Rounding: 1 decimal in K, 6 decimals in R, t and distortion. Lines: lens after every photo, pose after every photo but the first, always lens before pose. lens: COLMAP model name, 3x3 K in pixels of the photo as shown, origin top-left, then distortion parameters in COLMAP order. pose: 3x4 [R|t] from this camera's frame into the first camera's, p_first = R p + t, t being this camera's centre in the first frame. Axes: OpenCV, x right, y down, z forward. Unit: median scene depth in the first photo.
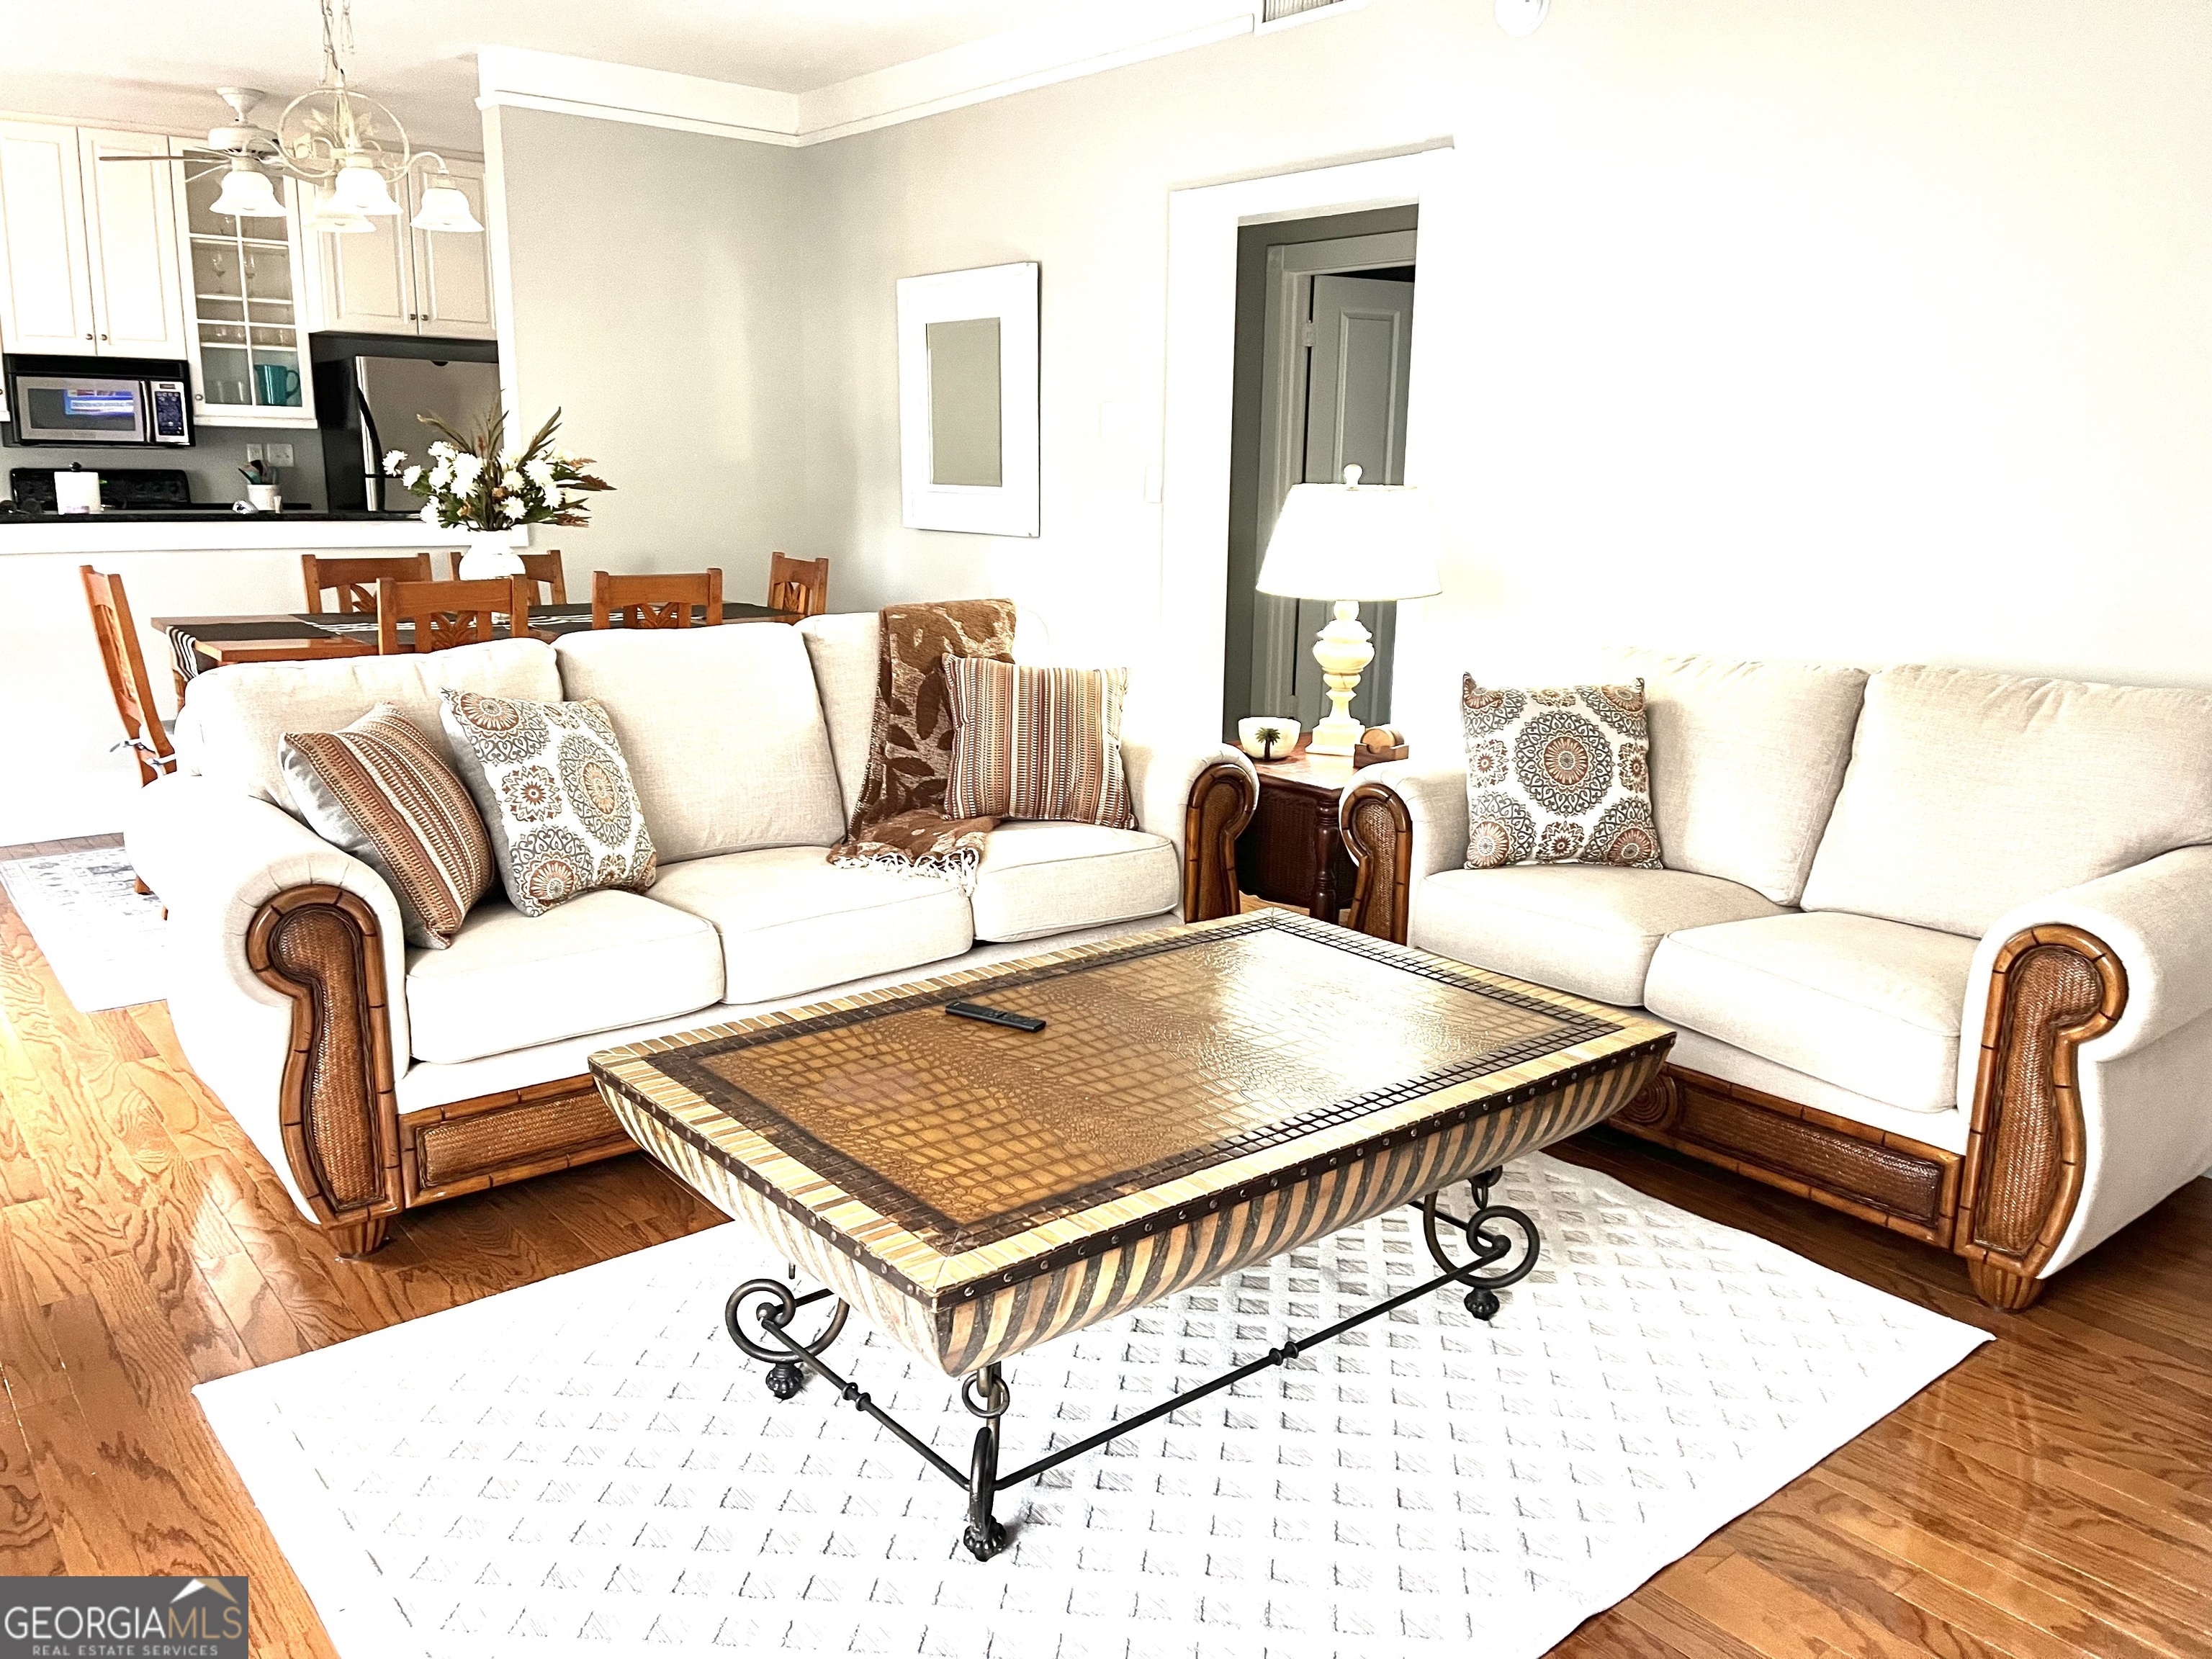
lens RADIAL K [[1696.8, 0, 1108.9], [0, 1696.8, 845.3], [0, 0, 1]] dist [0.082020, -0.119428]
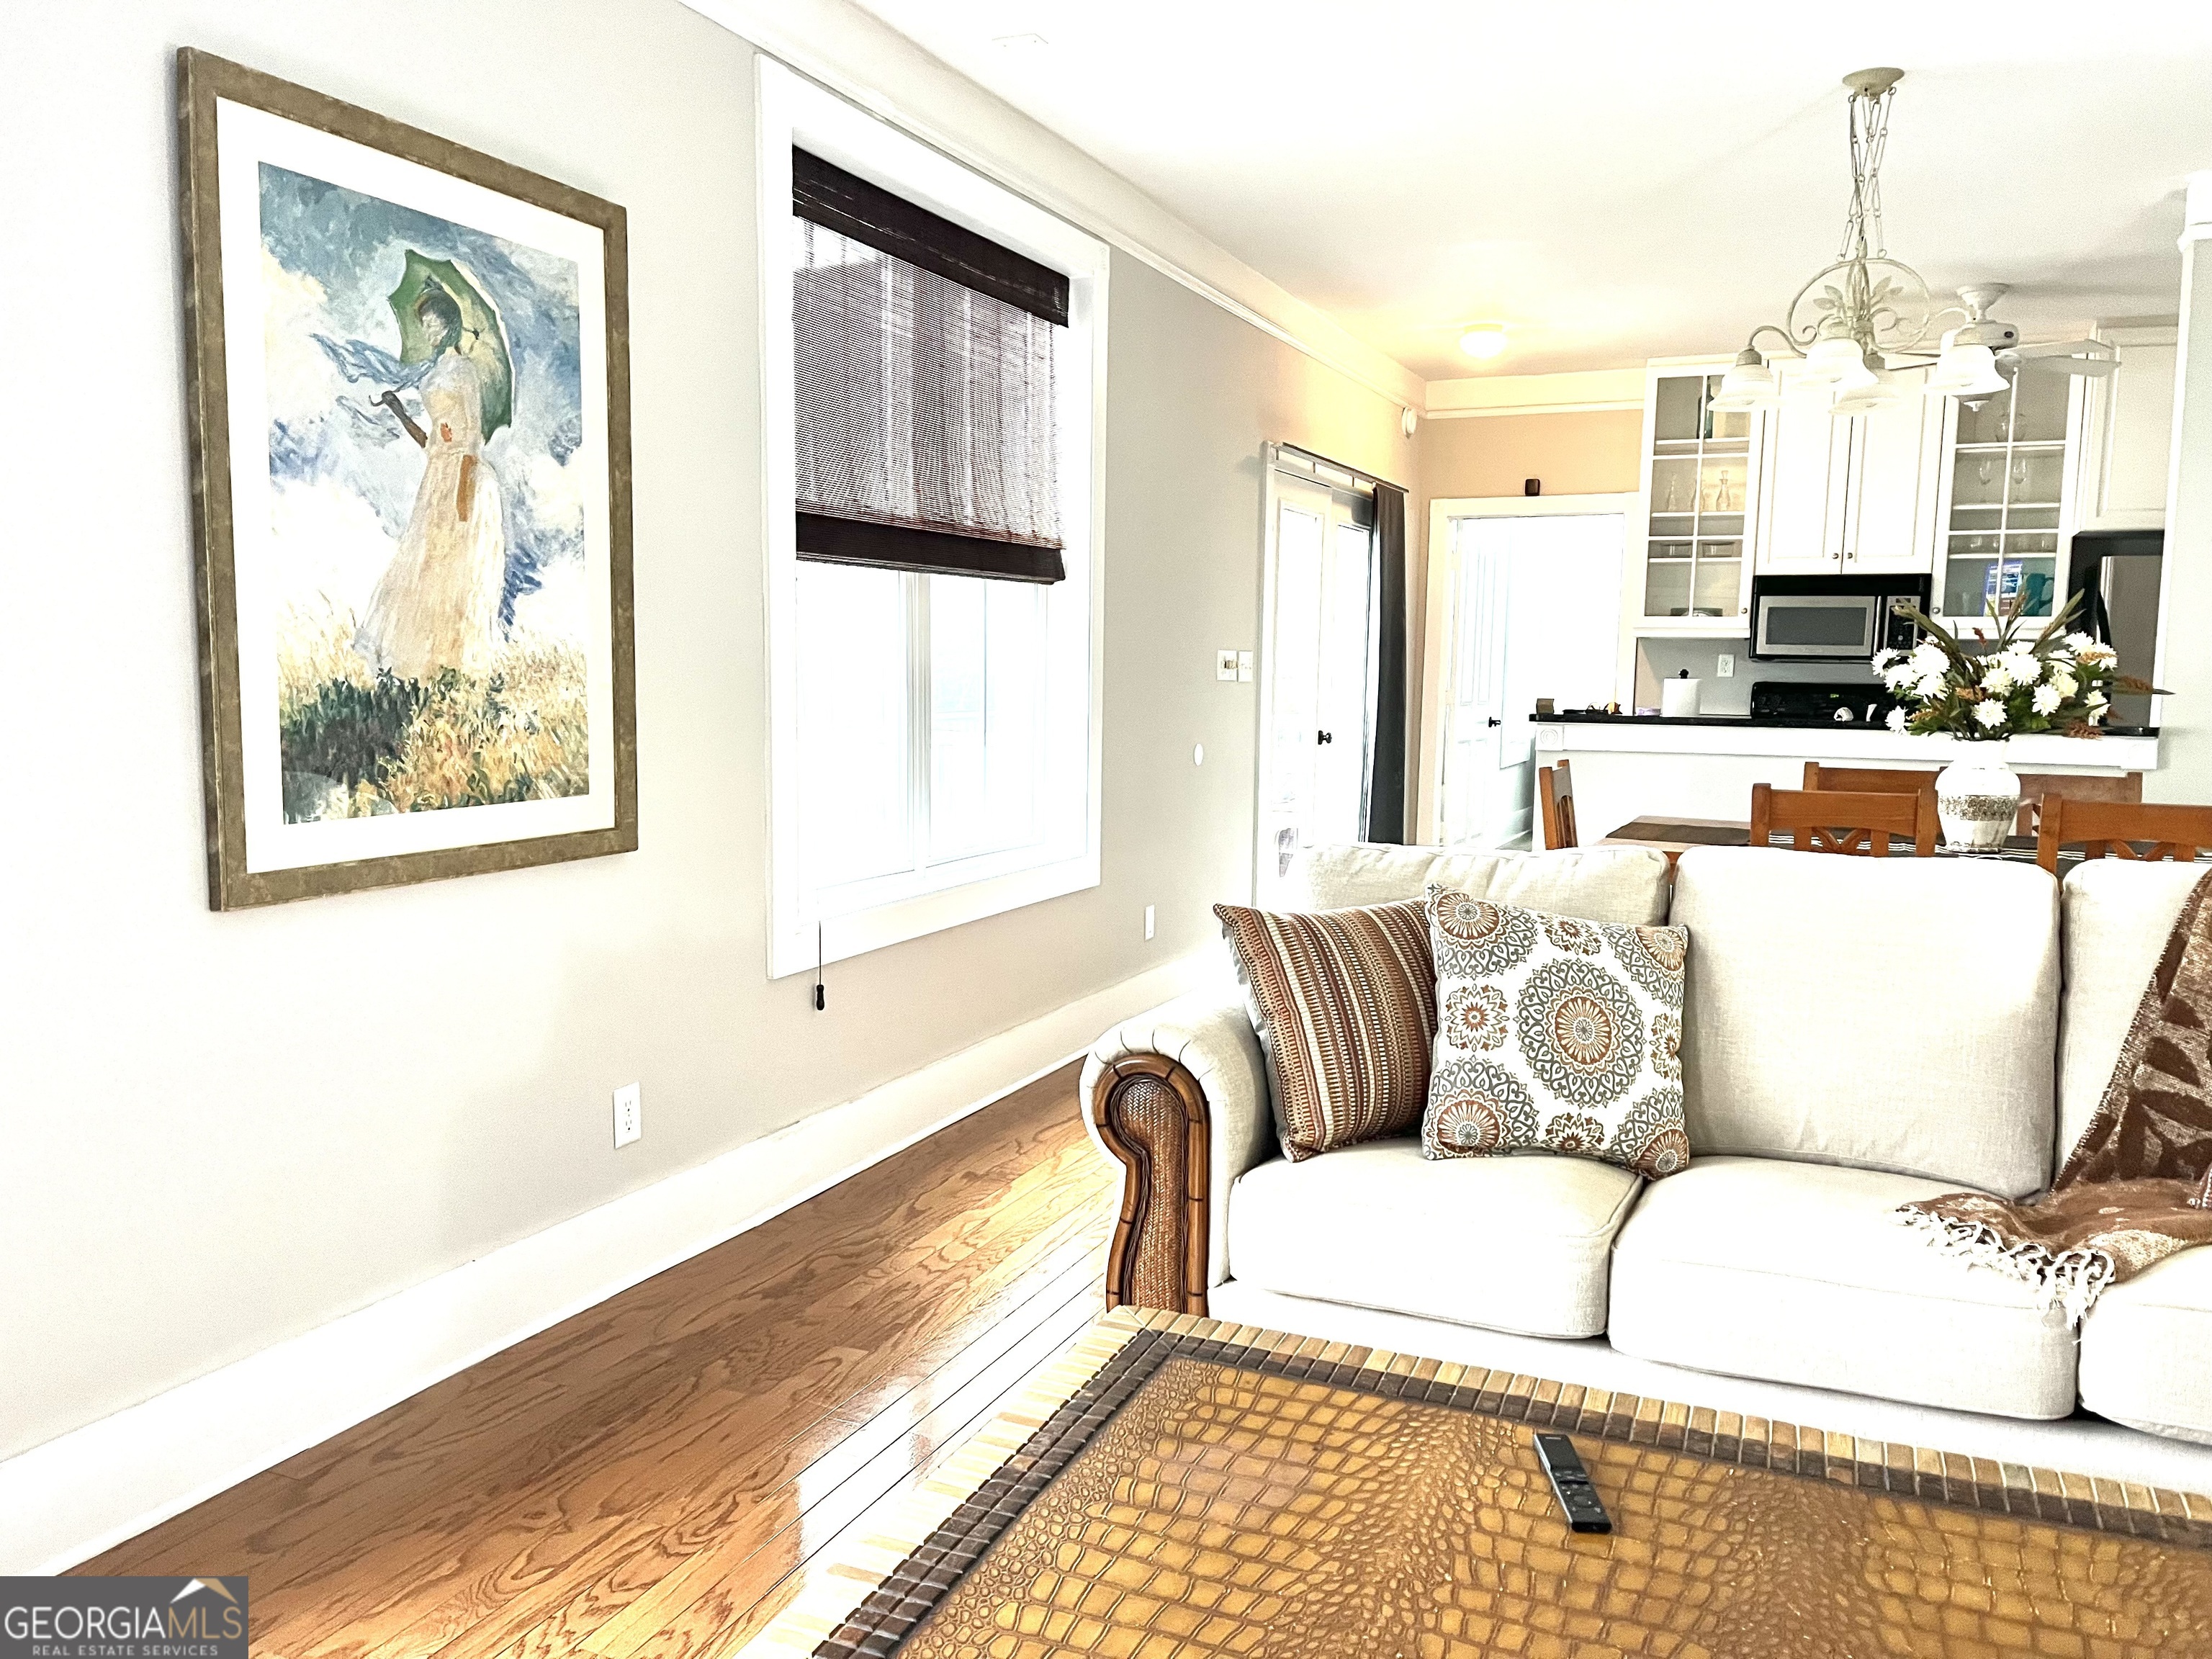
lens RADIAL K [[1696.8, 0, 1108.9], [0, 1696.8, 845.3], [0, 0, 1]] dist [0.082020, -0.119428]
pose [[0.441315, 0.083880, -0.893423, 0.282559], [-0.204394, 0.978847, -0.009062, -0.059625], [0.873765, 0.186609, 0.449124, 0.392191]]
